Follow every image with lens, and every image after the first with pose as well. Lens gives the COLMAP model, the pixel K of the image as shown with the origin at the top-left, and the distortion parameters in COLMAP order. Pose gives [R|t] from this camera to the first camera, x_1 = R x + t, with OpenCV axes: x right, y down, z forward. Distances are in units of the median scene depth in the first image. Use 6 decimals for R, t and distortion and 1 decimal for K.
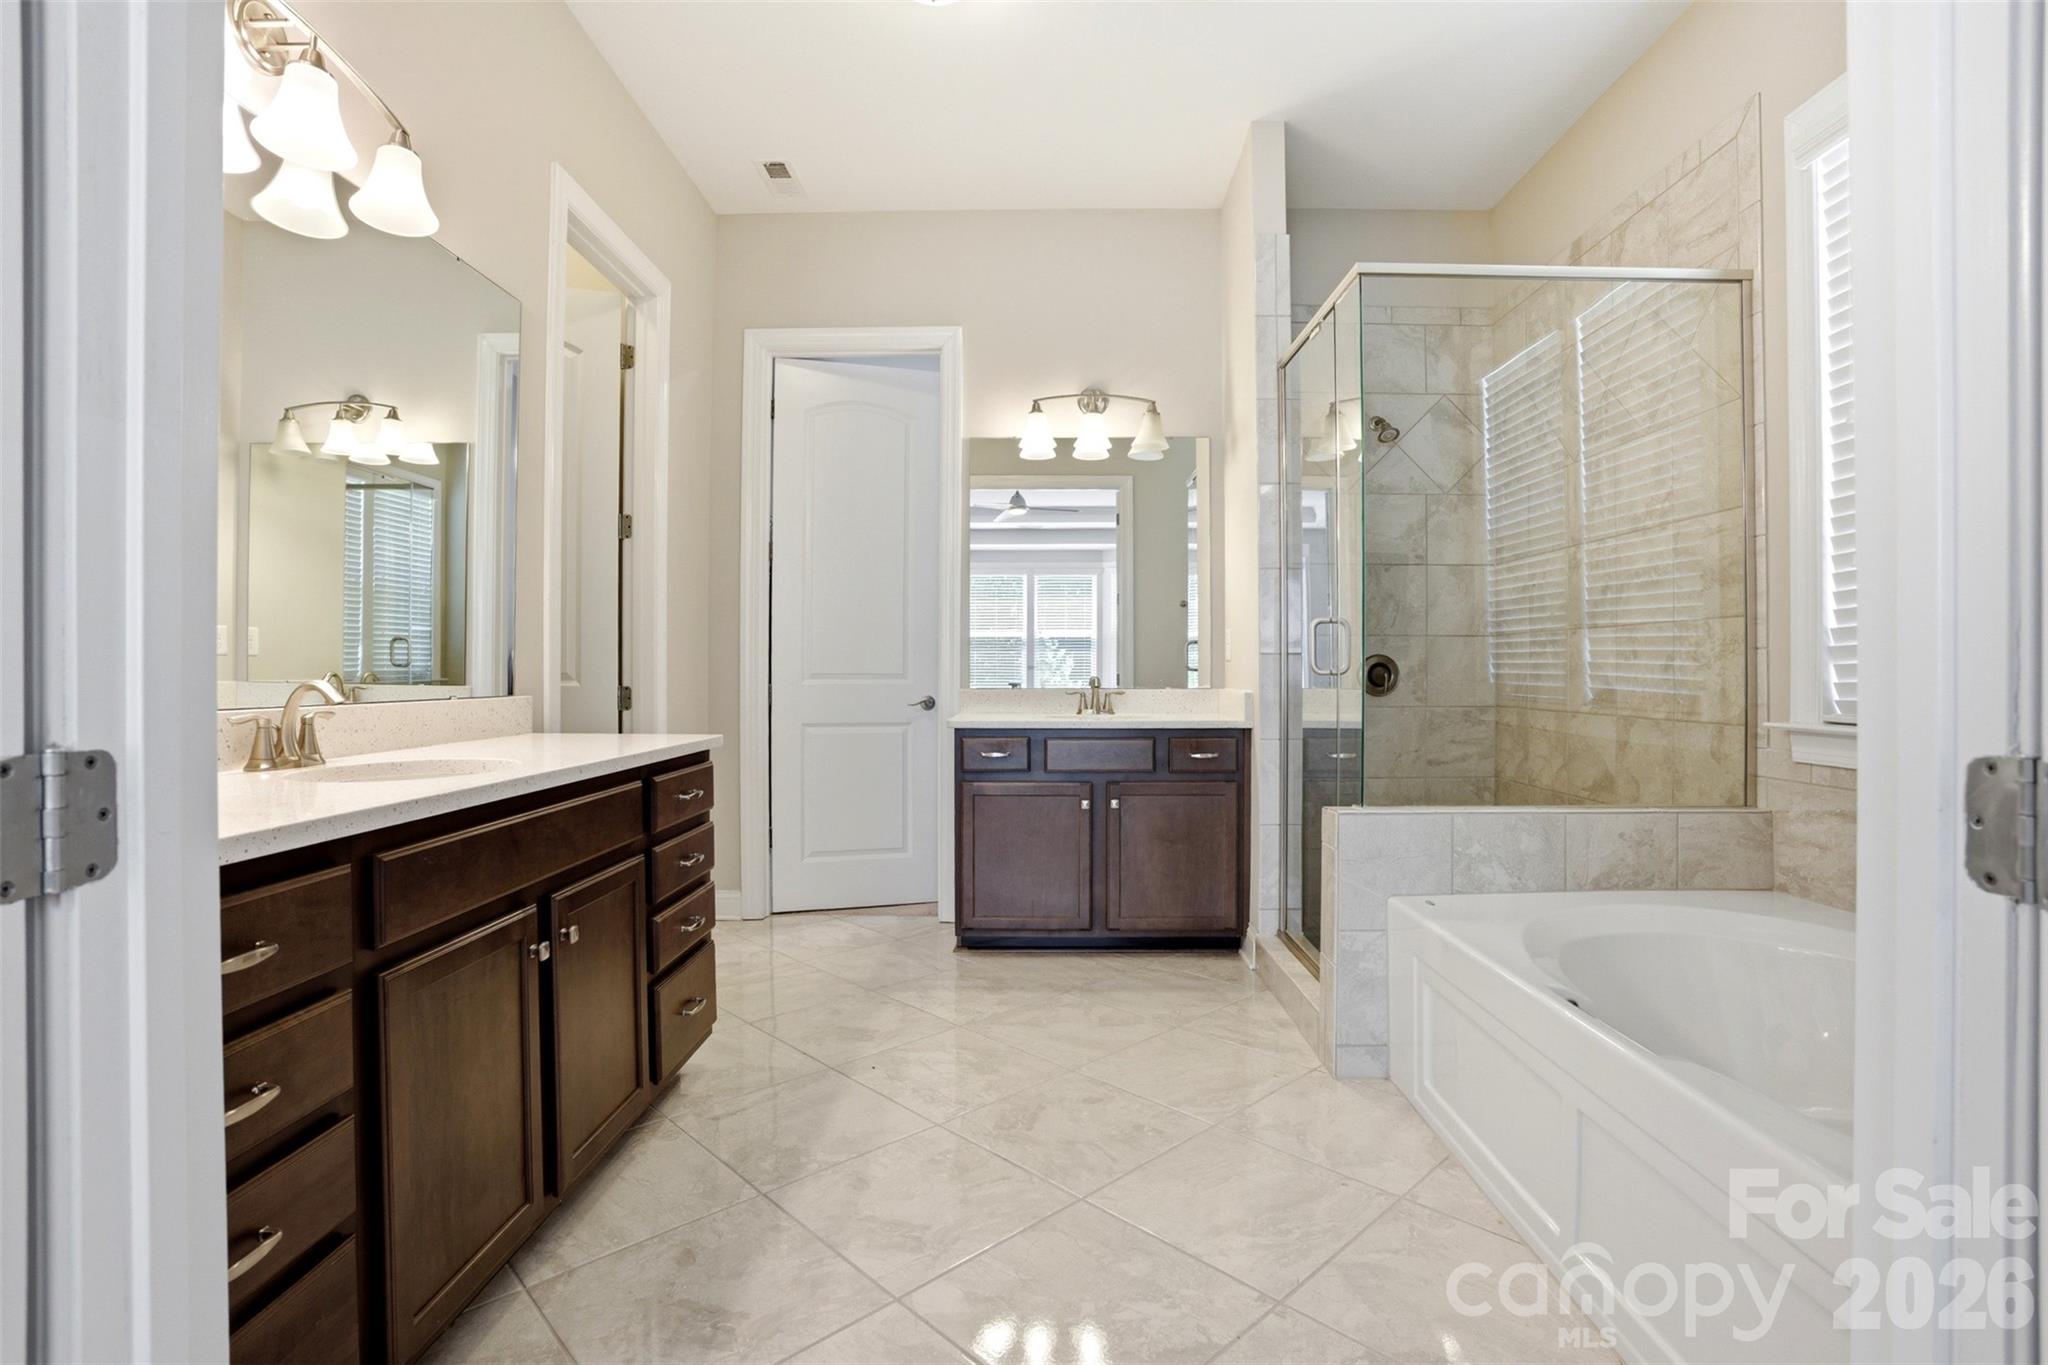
lens RADIAL K [[983.7, 0, 1020.9], [0, 983.7, 676.4], [0, 0, 1]] dist [-0.037285, 0.001112]
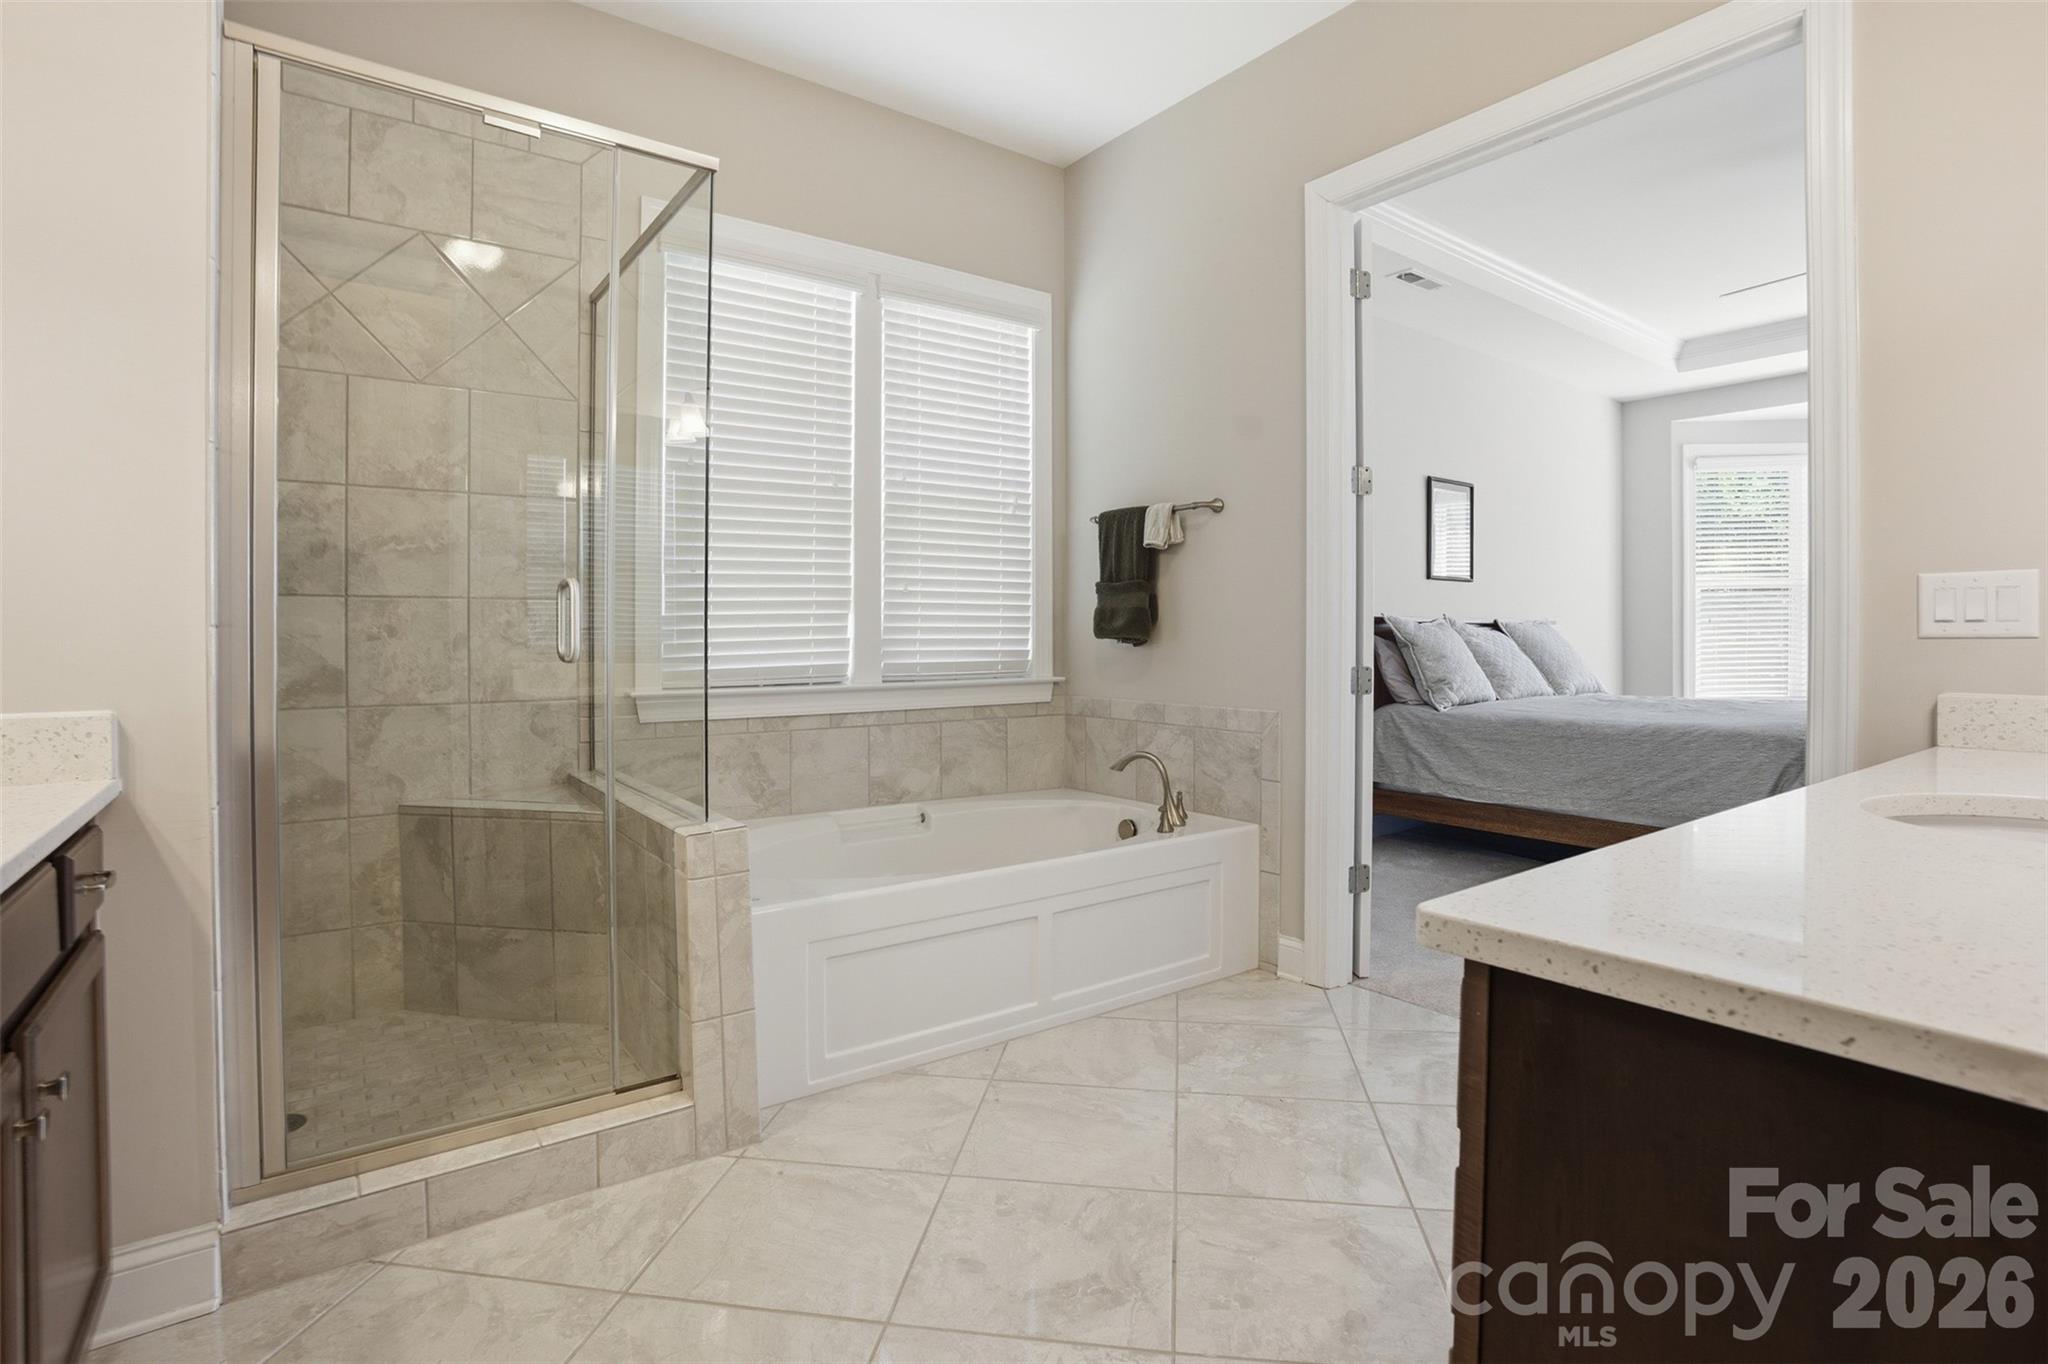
lens RADIAL K [[983.7, 0, 1071.7], [0, 983.7, 637.6], [0, 0, 1]] dist [-0.037285, 0.001112]
pose [[-0.624209, -0.000345, 0.781257, -0.506216], [0.005452, 0.999974, 0.004797, -0.022972], [-0.781238, 0.007253, -0.624191, 1.337239]]
